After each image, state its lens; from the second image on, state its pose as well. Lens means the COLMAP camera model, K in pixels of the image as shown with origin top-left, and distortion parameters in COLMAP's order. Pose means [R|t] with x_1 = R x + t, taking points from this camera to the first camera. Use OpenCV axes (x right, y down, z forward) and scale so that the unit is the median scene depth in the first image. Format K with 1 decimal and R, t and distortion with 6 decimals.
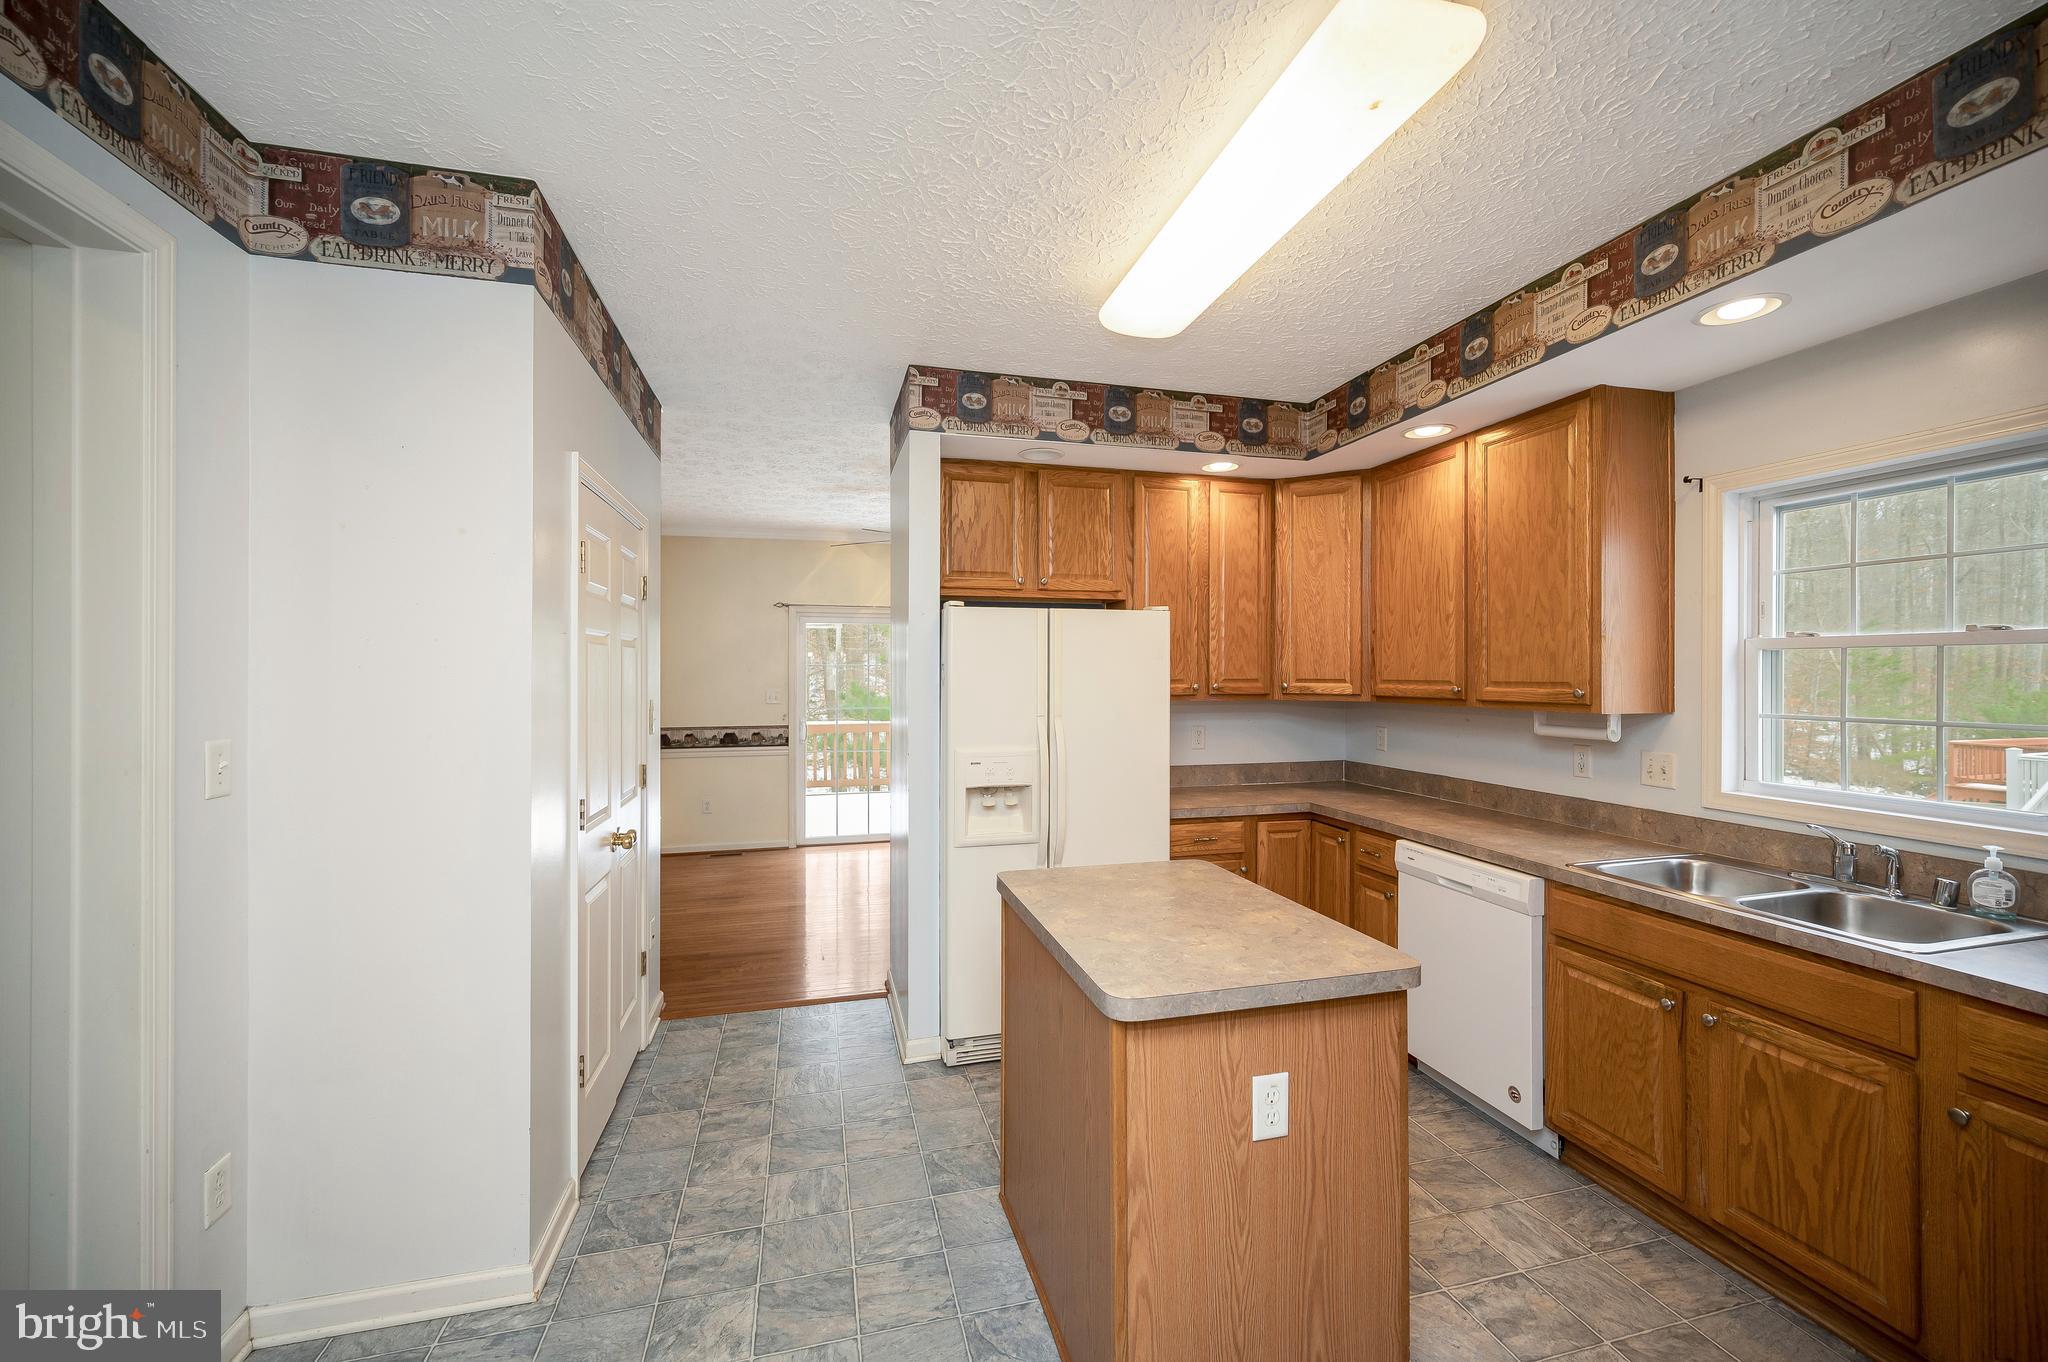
lens RADIAL K [[833.0, 0, 1028.4], [0, 833.0, 669.4], [0, 0, 1]] dist [0.001009, 0.000013]
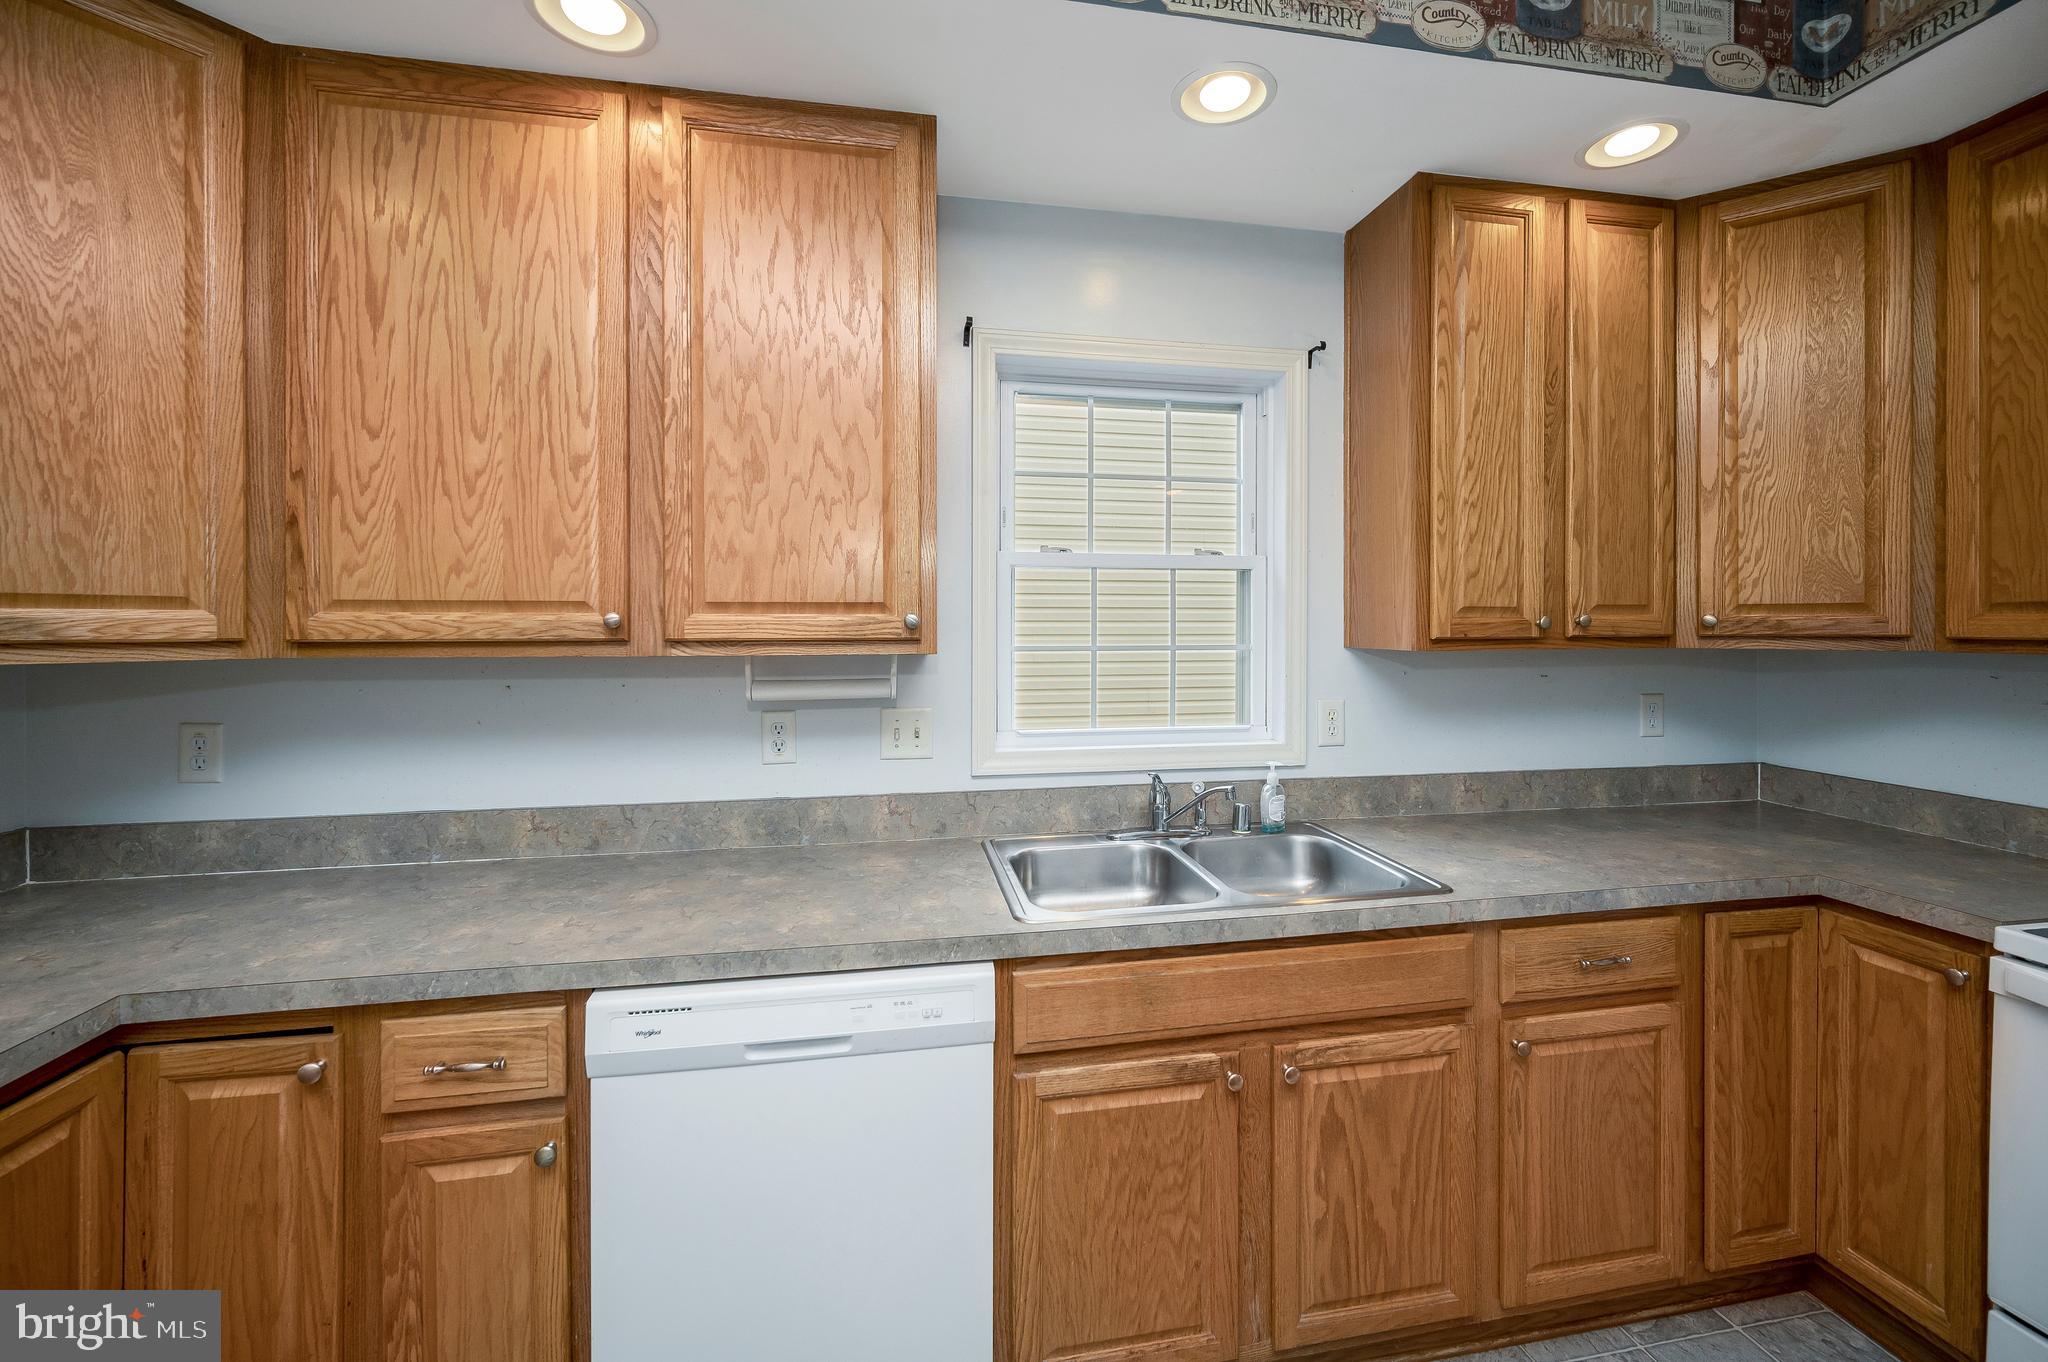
lens RADIAL K [[837.7, 0, 1043.4], [0, 837.7, 635.1], [0, 0, 1]] dist [-0.001770, -0.000342]
pose [[0.068473, -0.010373, 0.997599, 0.062890], [-0.003791, 0.999936, 0.010658, 0.026556], [-0.997646, -0.004512, 0.068429, 0.723231]]
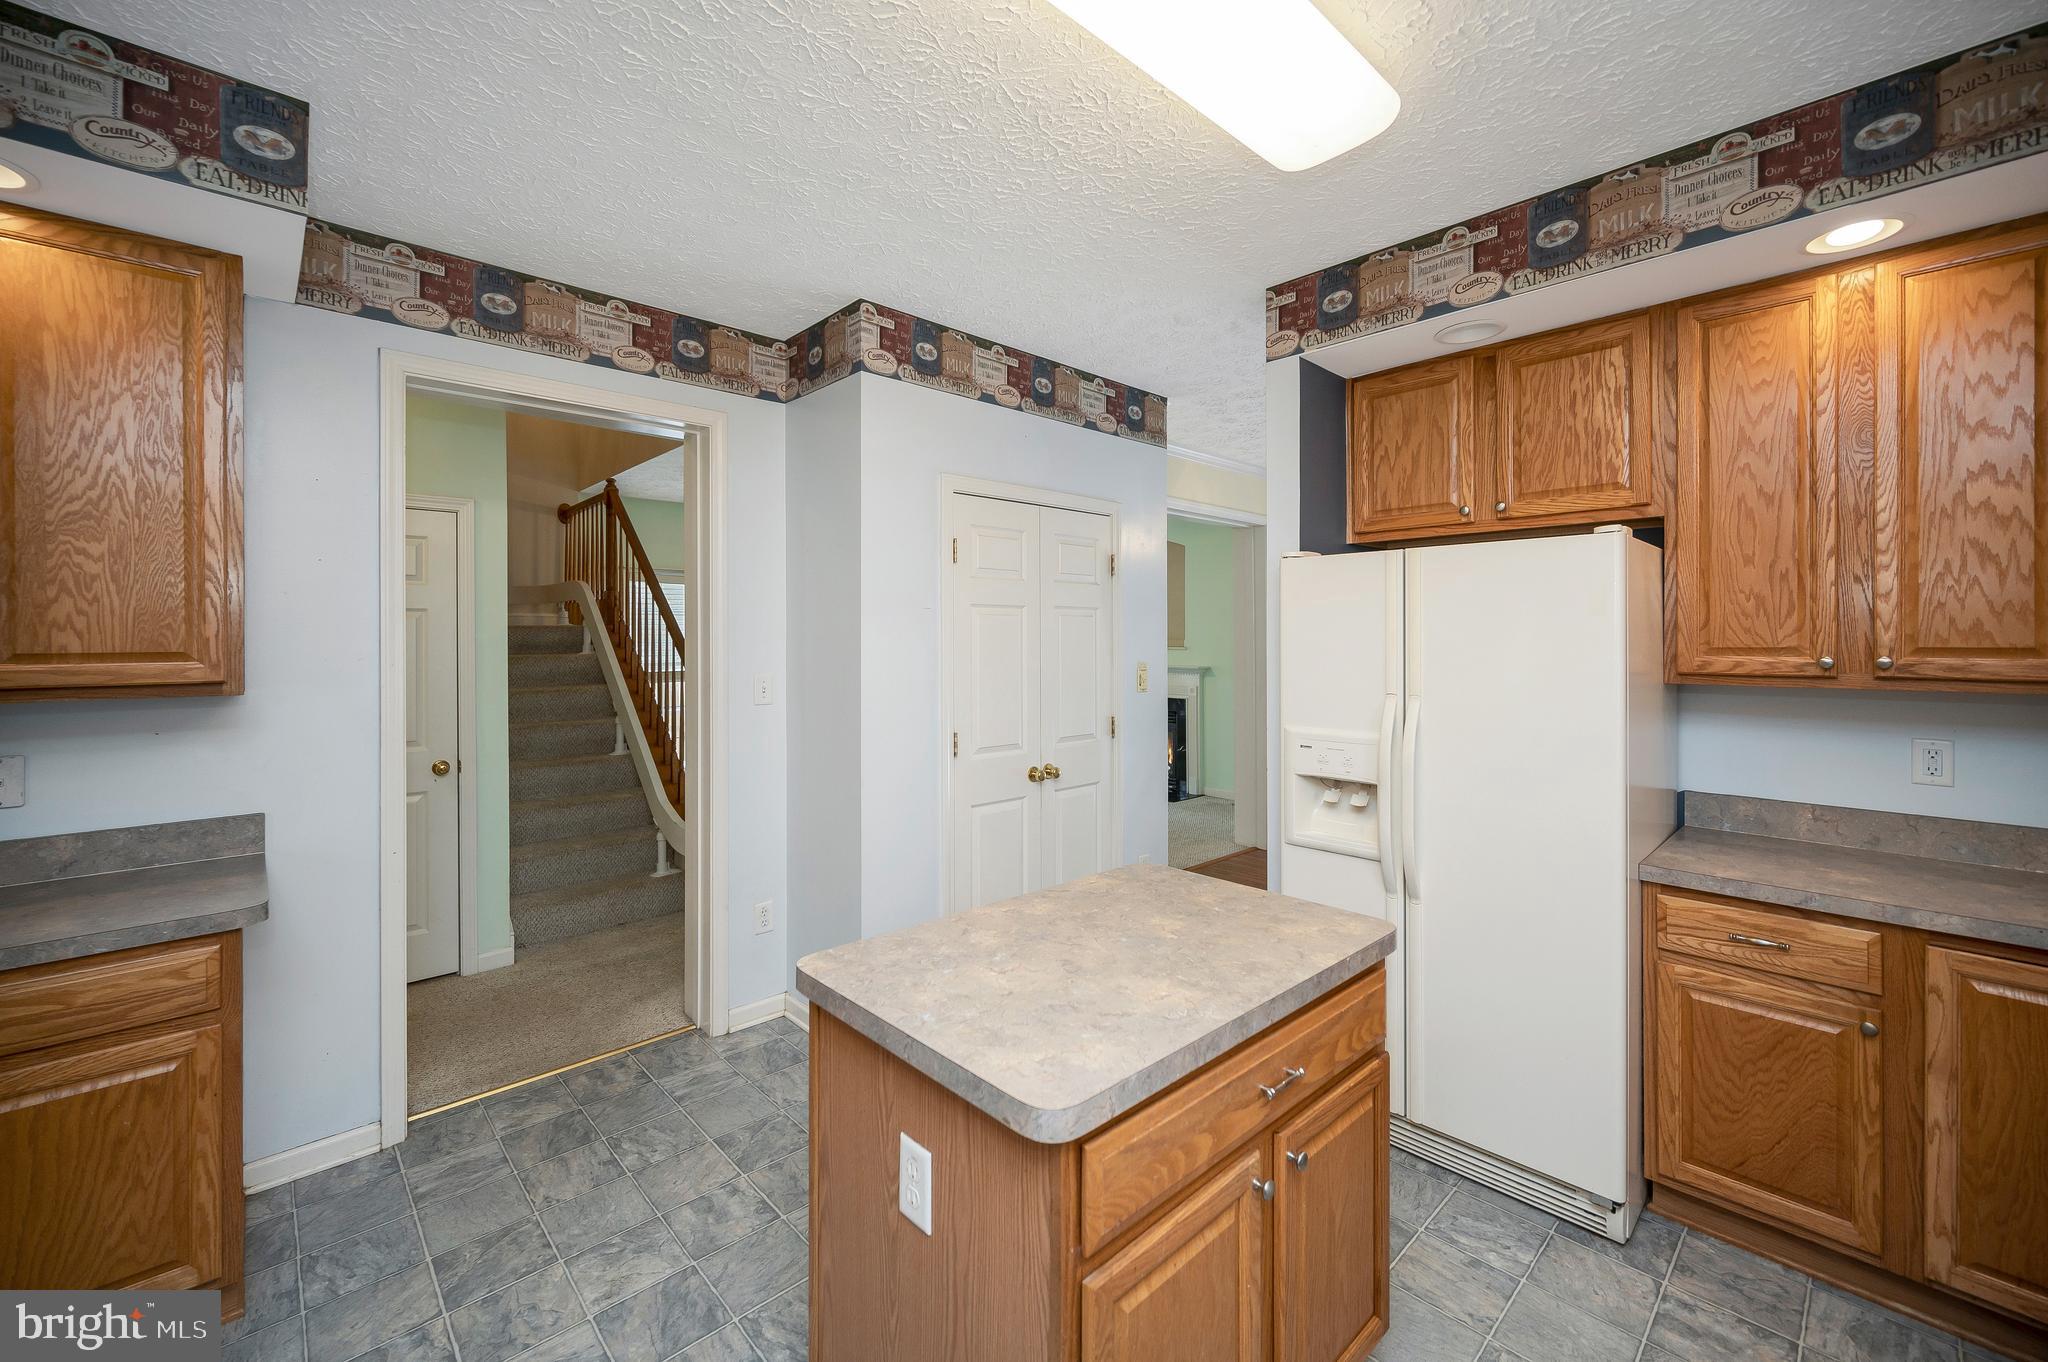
lens RADIAL K [[821.2, 0, 1025.4], [0, 821.2, 651.0], [0, 0, 1]] dist [-0.001811, -0.000148]
pose [[0.476083, 0.011687, -0.879323, 0.497842], [0.005731, 0.999849, 0.016392, 0.002568], [0.879382, -0.012843, 0.475944, 0.351291]]
